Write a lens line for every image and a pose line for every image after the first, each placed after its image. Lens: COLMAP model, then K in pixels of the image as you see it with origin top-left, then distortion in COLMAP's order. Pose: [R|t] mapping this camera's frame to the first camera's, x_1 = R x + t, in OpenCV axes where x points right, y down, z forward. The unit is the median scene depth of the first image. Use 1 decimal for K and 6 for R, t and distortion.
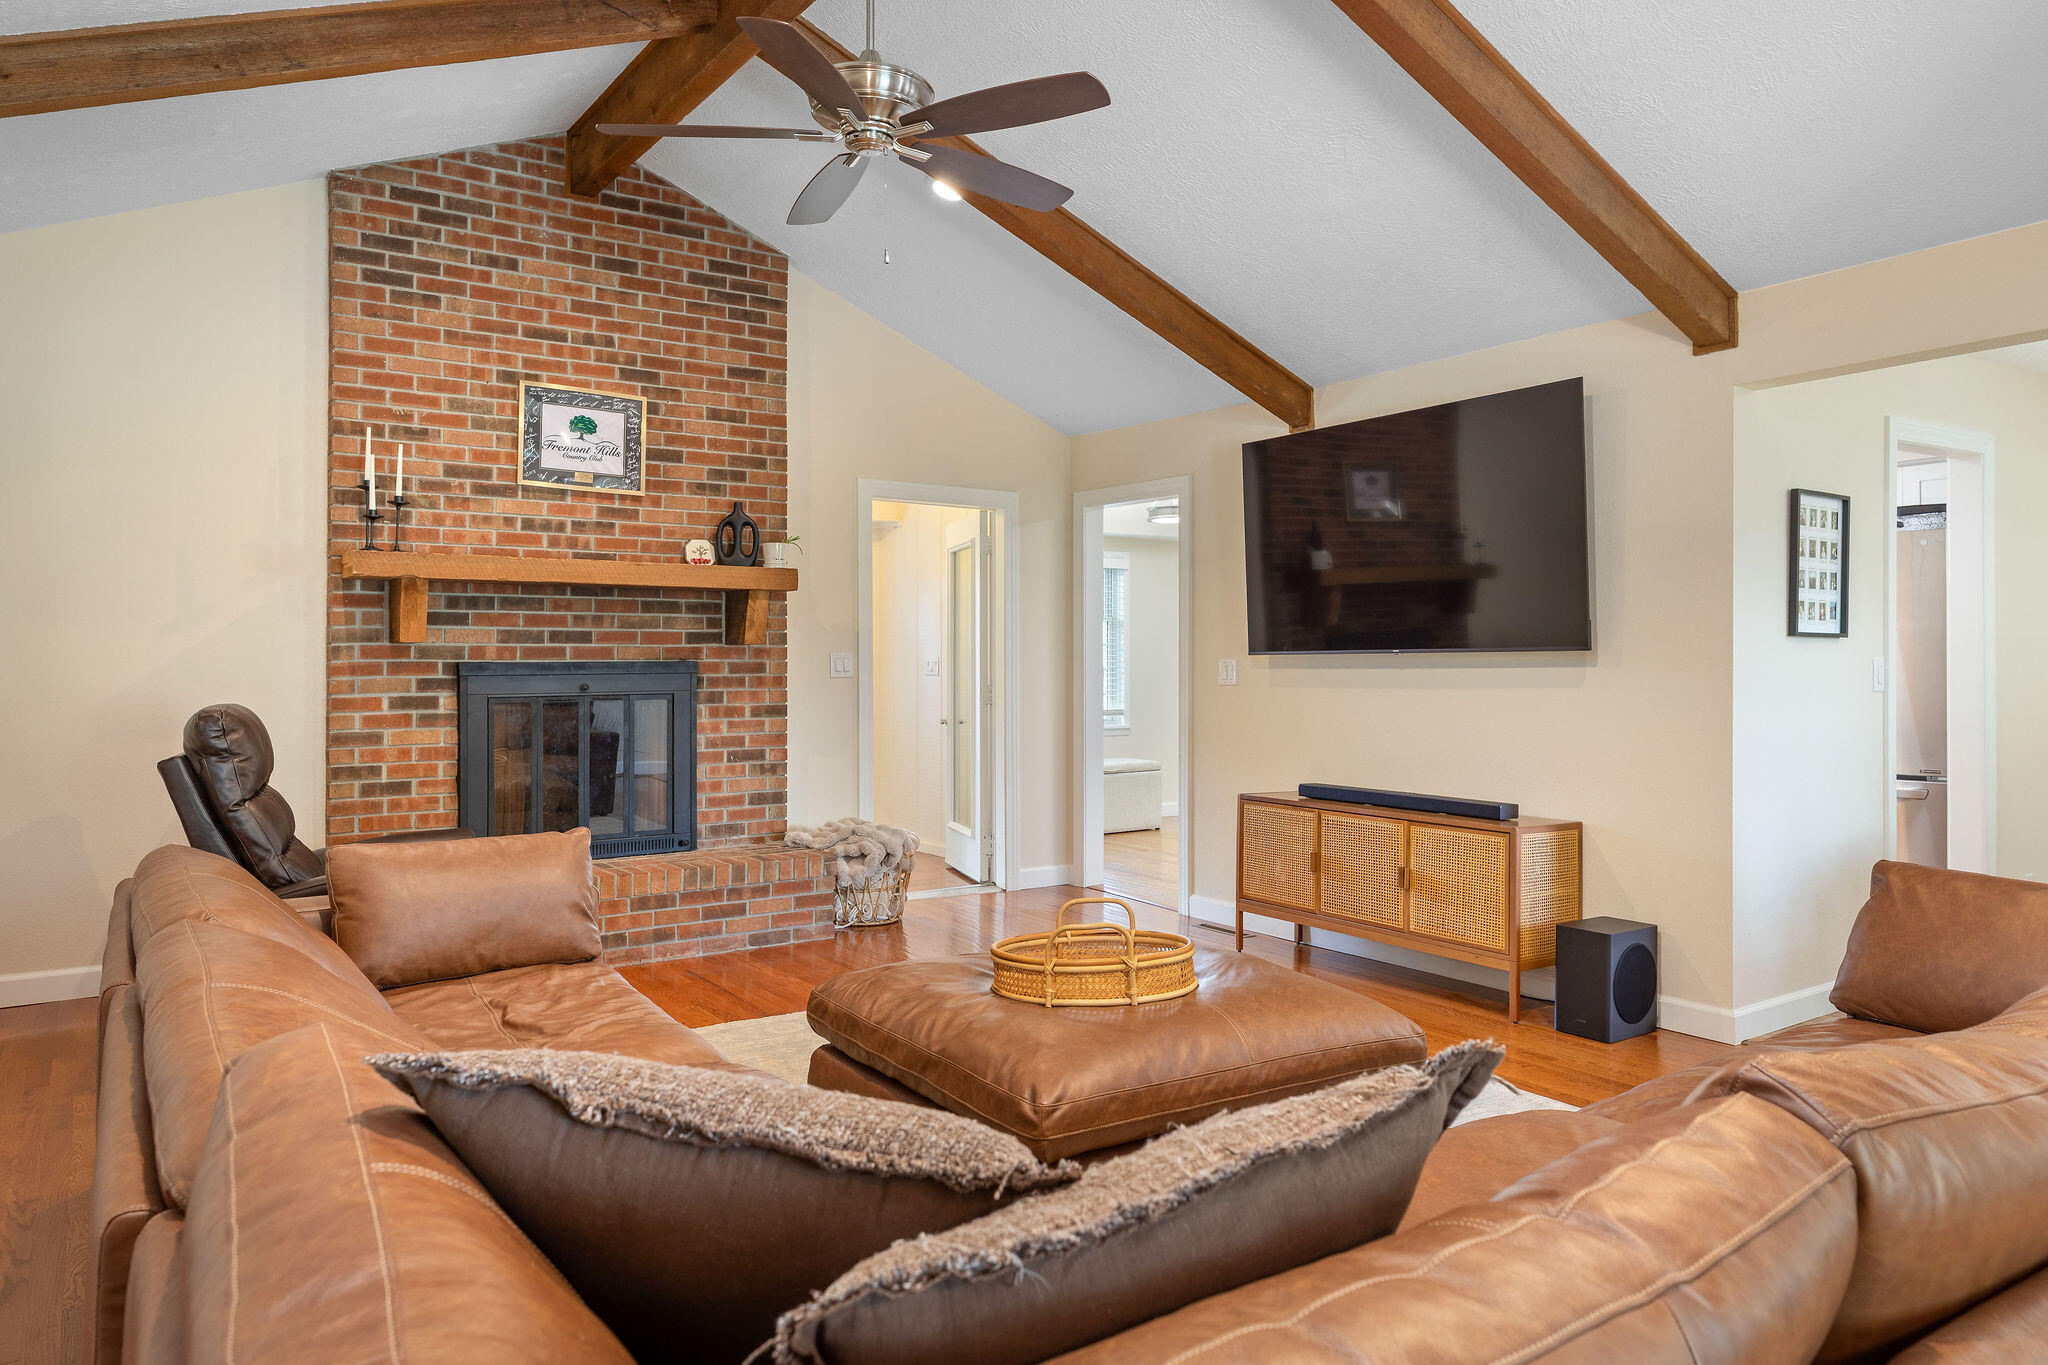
lens RADIAL K [[1323.5, 0, 1016.9], [0, 1323.5, 664.0], [0, 0, 1]] dist [-0.000031, 0.000058]
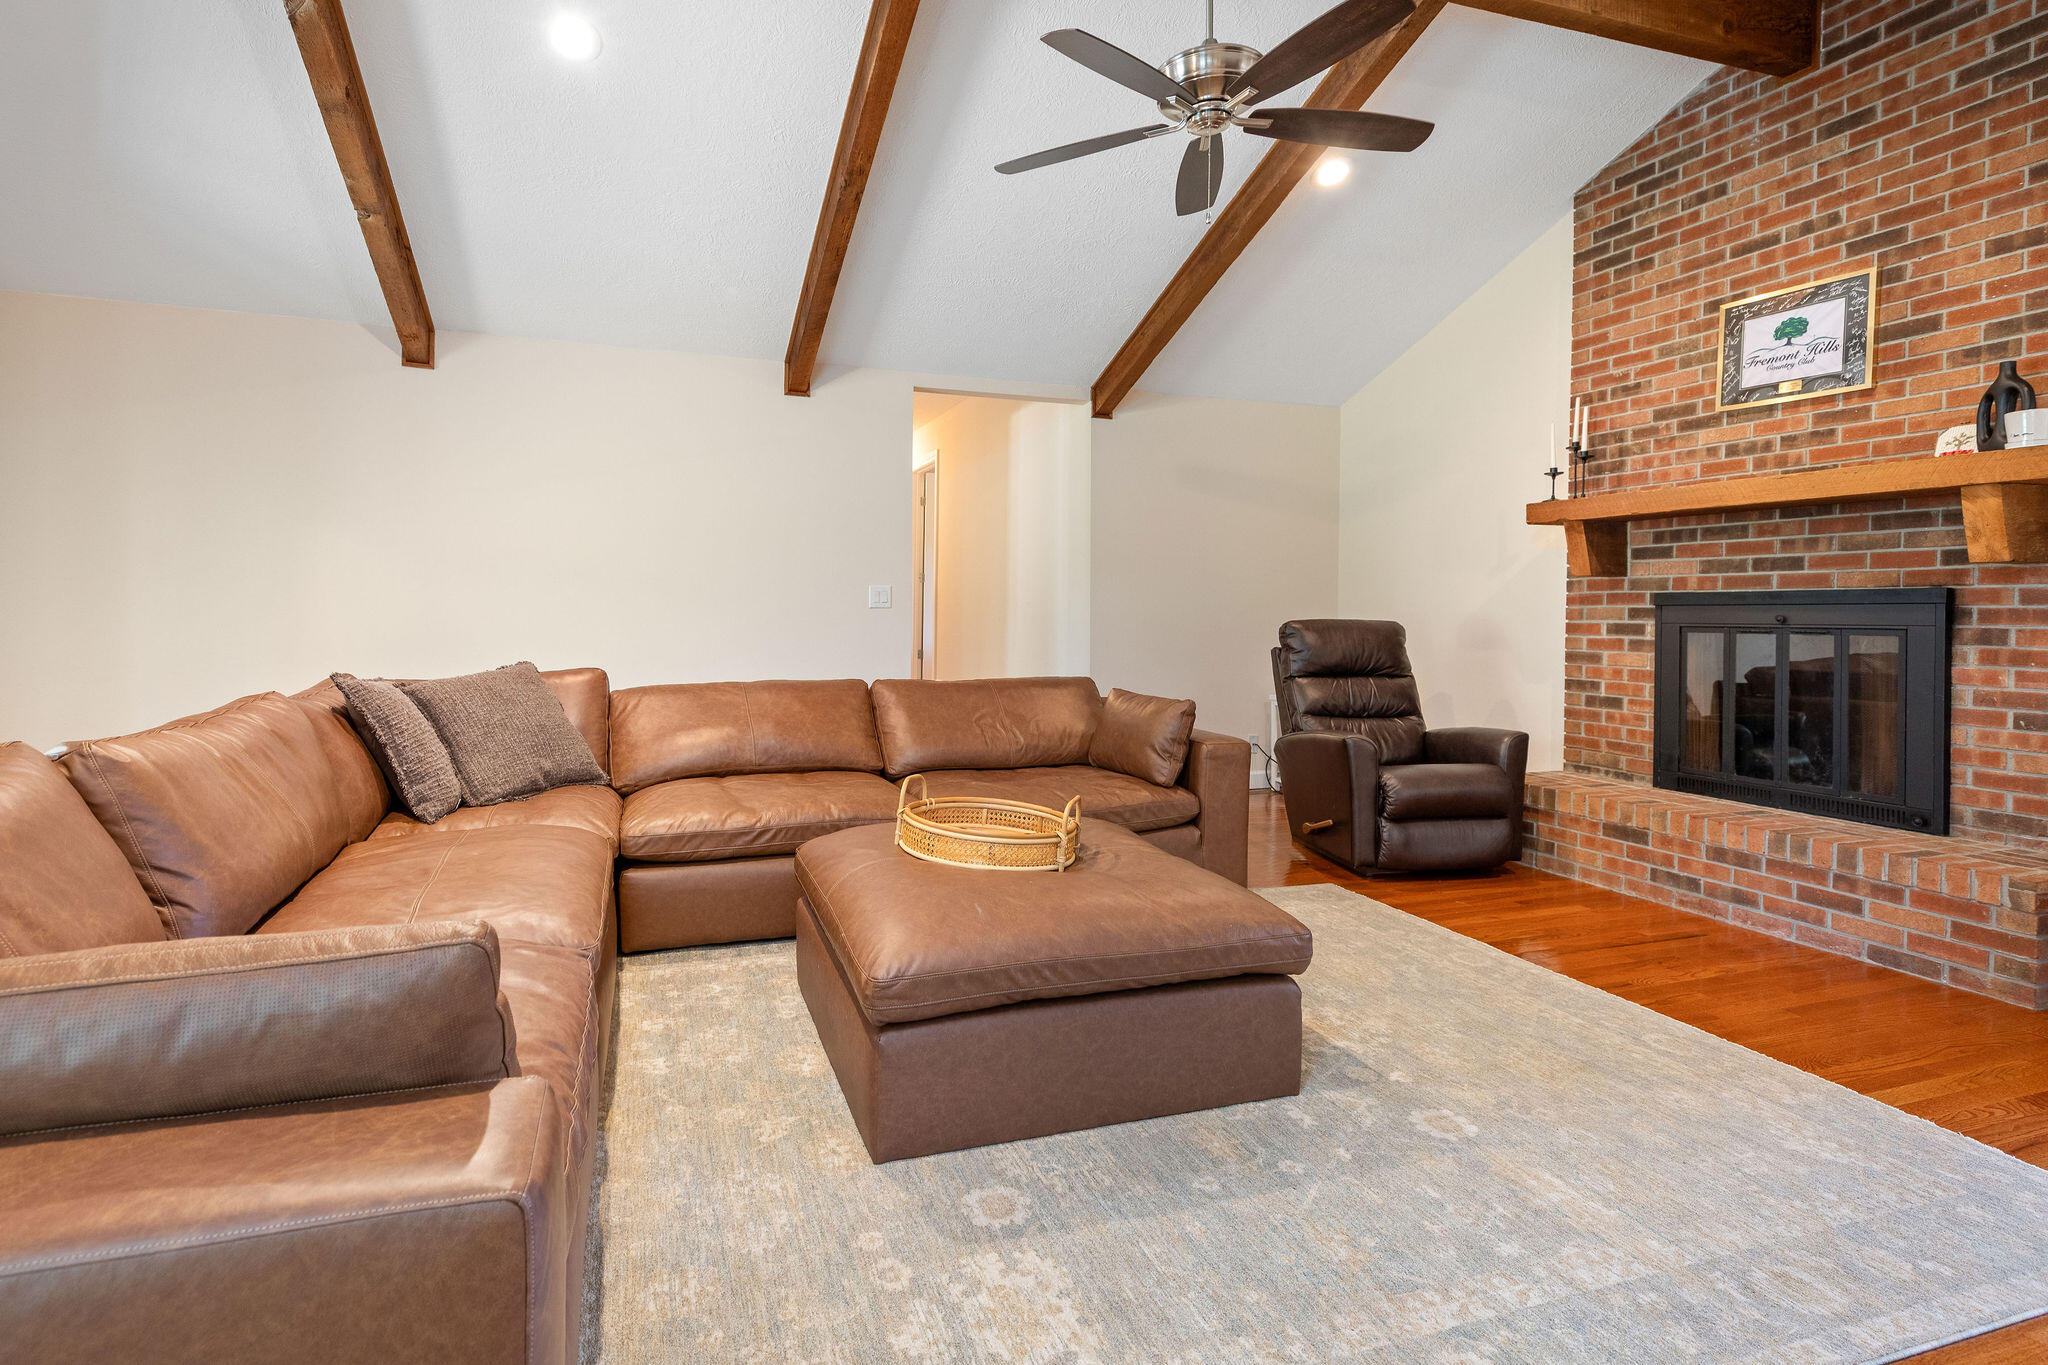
lens RADIAL K [[999.0, 0, 943.1], [0, 999.0, 622.7], [0, 0, 1]] dist [0.004094, 0.002096]
pose [[-0.282046, 0.012874, -0.959314, 0.504759], [-0.007193, 0.999853, 0.015533, 0.014091], [0.959374, 0.011282, -0.281912, 0.652262]]
